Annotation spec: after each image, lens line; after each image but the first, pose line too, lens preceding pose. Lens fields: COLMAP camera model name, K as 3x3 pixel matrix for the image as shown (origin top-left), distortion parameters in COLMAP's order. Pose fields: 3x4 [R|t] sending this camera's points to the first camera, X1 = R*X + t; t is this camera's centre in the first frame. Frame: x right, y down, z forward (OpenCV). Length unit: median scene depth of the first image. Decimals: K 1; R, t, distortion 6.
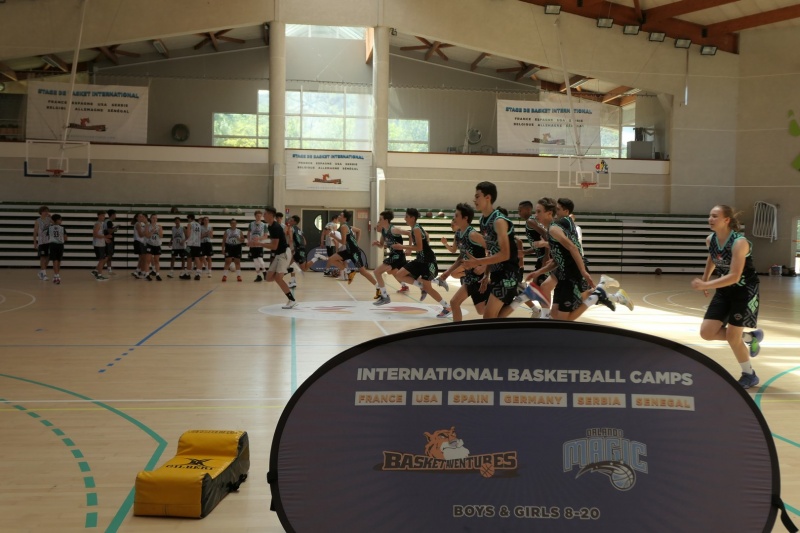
lens RADIAL K [[814.7, 0, 403.8], [0, 814.7, 271.3], [0, 0, 1]] dist [-0.015999, 0.000000]
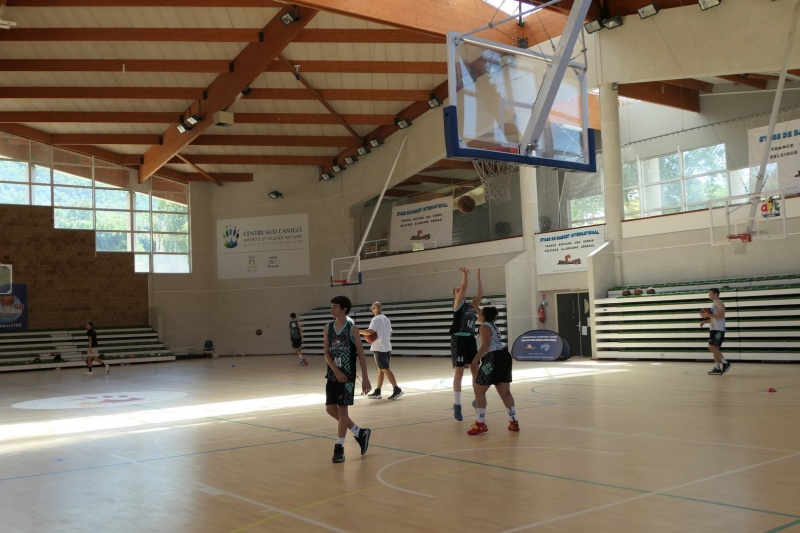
lens RADIAL K [[814.7, 0, 403.6], [0, 814.7, 269.0], [0, 0, 1]] dist [-0.015999, 0.000000]
pose [[0.492746, -0.089191, -0.865590, 0.632002], [0.006356, 0.995076, -0.098915, -0.011878], [0.870150, 0.043238, 0.490886, 0.384092]]
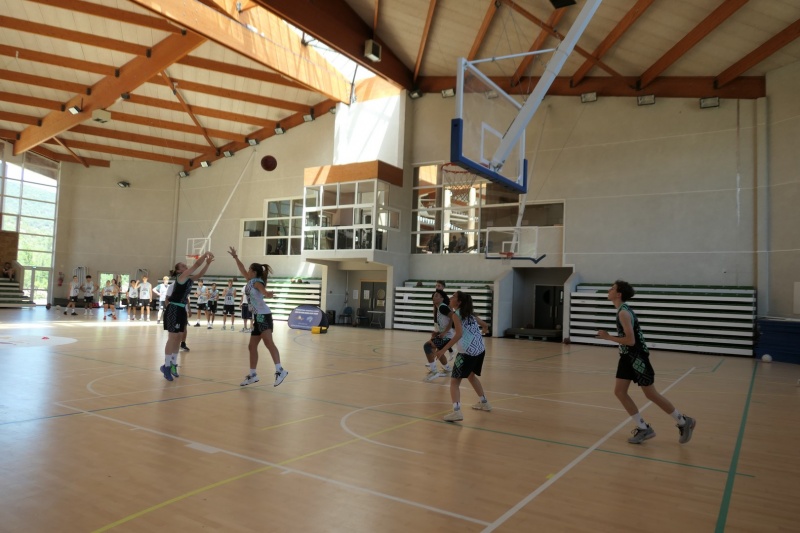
lens RADIAL K [[563.7, 0, 400.6], [0, 563.7, 266.3], [0, 0, 1]] dist [-0.008174, 0.002117]
pose [[0.754752, -0.018725, -0.655743, 0.550830], [-0.060064, 0.993421, -0.097500, -0.012561], [0.653255, 0.112975, 0.748662, 0.354227]]
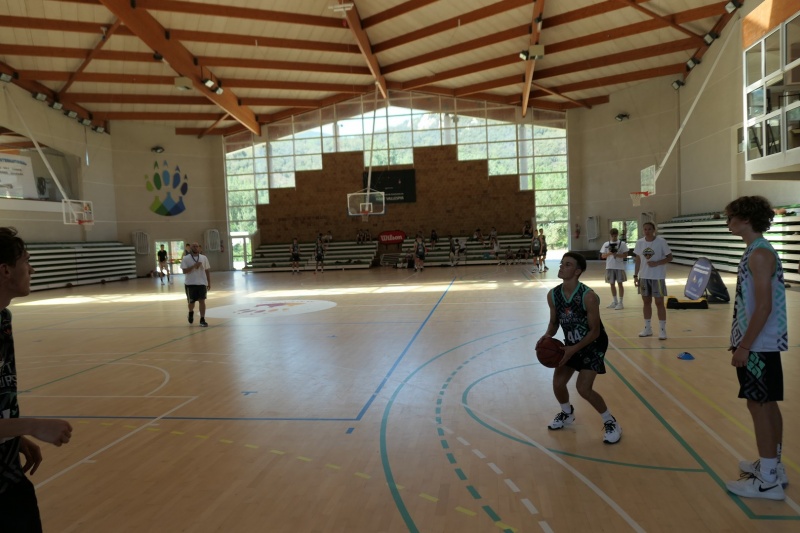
lens RADIAL K [[563.7, 0, 403.3], [0, 563.7, 264.4], [0, 0, 1]] dist [-0.008174, 0.002117]
pose [[-0.280011, 0.043146, -0.959027, 0.445809], [-0.008287, 0.998844, 0.047356, -0.042049], [0.959961, 0.021208, -0.279330, 0.759877]]
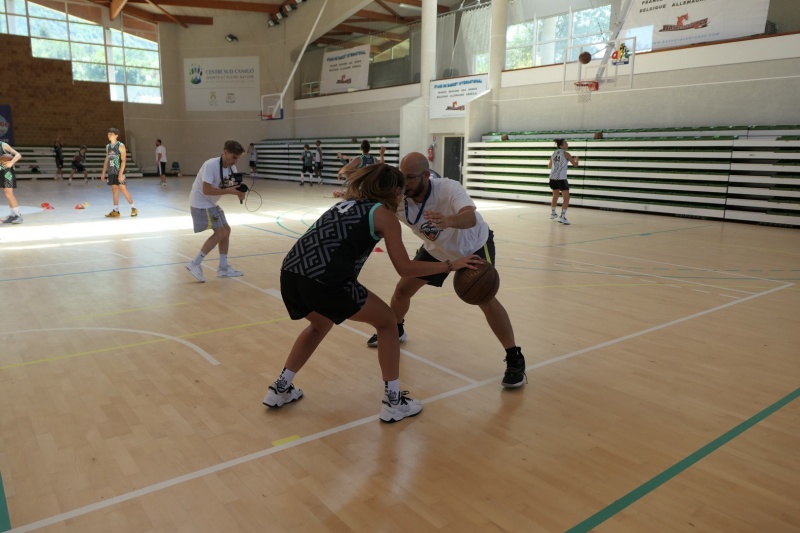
lens RADIAL K [[580.6, 0, 403.2], [0, 580.6, 268.7], [0, 0, 1]] dist [-0.019419, 0.002032]
pose [[0.506017, 0.156806, -0.848150, 0.545304], [-0.049042, 0.986975, 0.153213, -0.018497], [0.861128, -0.035933, 0.507116, 0.568564]]
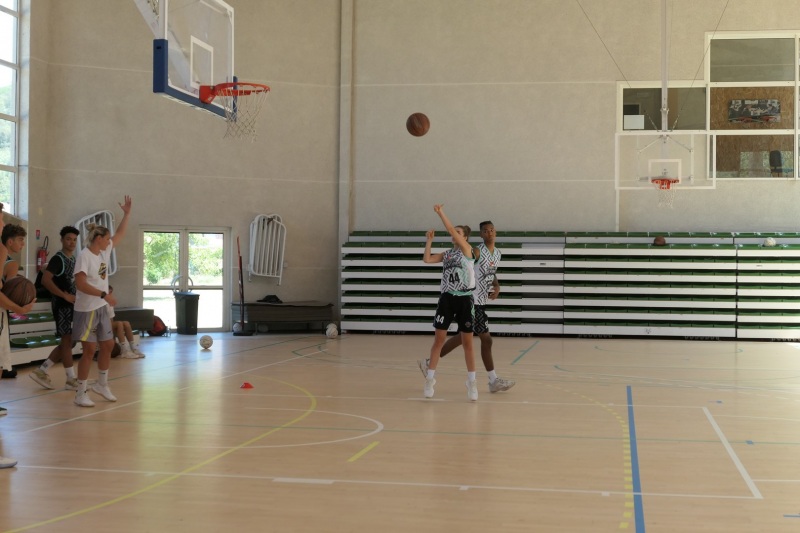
lens RADIAL K [[1174.0, 0, 404.9], [0, 1174.0, 258.3], [0, 0, 1]] dist [-0.008202, 0.000000]
pose [[0.952405, -0.008539, -0.304717, -0.292256], [-0.009197, 0.998348, -0.056722, -0.010955], [0.304698, 0.056825, 0.950752, 0.090135]]
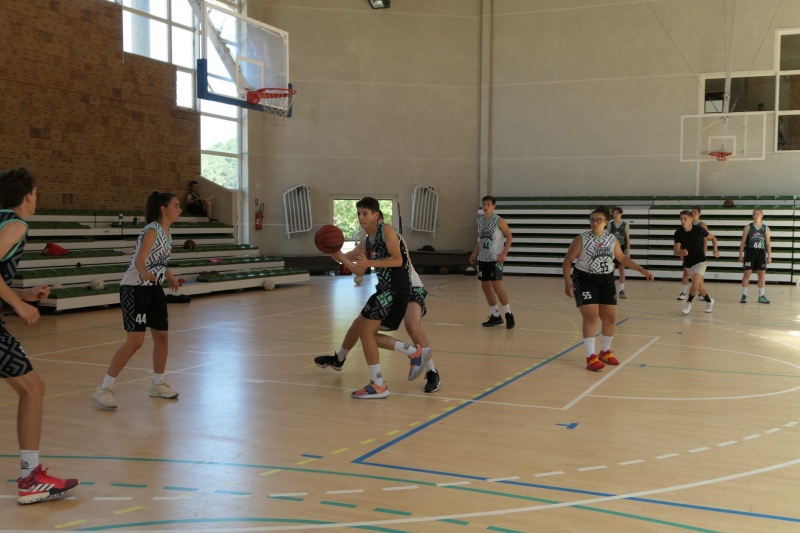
lens RADIAL K [[876.1, 0, 403.2], [0, 876.1, 273.8], [0, 0, 1]] dist [-0.005348, 0.000000]
pose [[0.847442, 0.020863, -0.530478, -0.206845], [-0.018674, 0.999781, 0.009488, -0.012208], [0.530560, 0.001866, 0.847645, 0.136092]]
